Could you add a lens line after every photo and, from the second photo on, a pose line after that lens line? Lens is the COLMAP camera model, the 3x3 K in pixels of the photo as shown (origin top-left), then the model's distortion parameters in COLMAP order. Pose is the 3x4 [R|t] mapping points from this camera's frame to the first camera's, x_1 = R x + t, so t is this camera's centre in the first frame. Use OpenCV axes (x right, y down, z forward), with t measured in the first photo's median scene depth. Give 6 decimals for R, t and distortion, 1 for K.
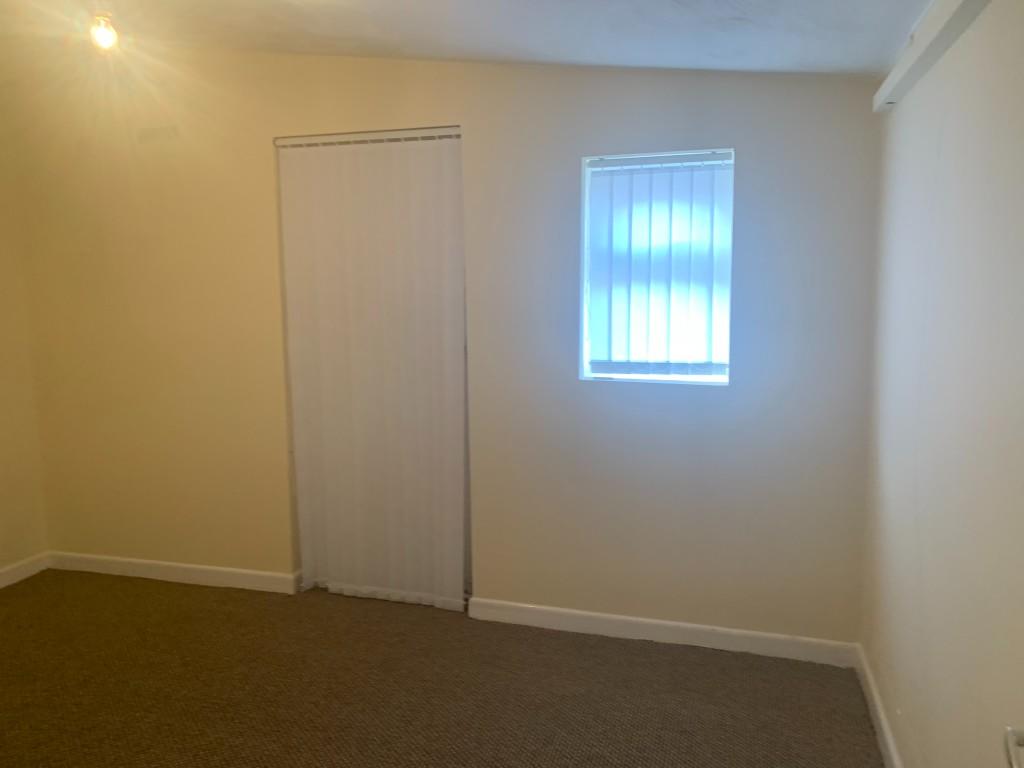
lens RADIAL K [[758.2, 0, 512.0], [0, 758.2, 384.0], [0, 0, 1]] dist [-0.006155, -0.003861]
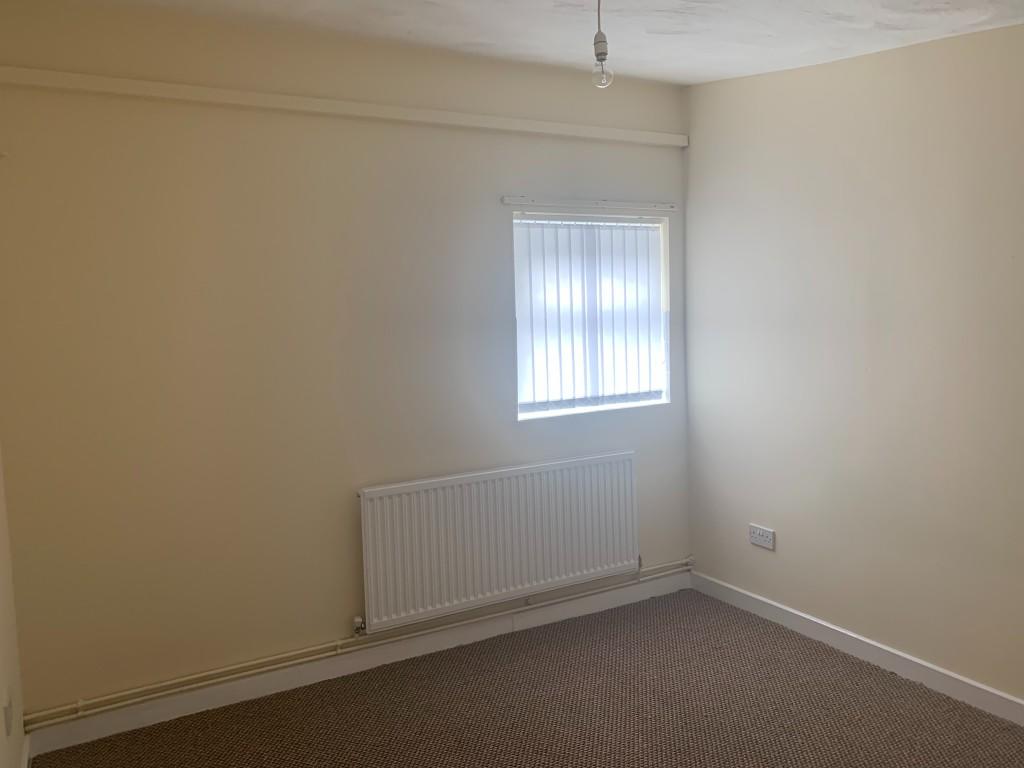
lens RADIAL K [[758.2, 0, 512.0], [0, 758.2, 384.0], [0, 0, 1]] dist [-0.006155, -0.003861]
pose [[0.709428, -0.085800, 0.699536, -0.715543], [0.134894, 0.990742, -0.015285, -0.050271], [-0.691749, 0.105207, 0.714434, 0.305065]]
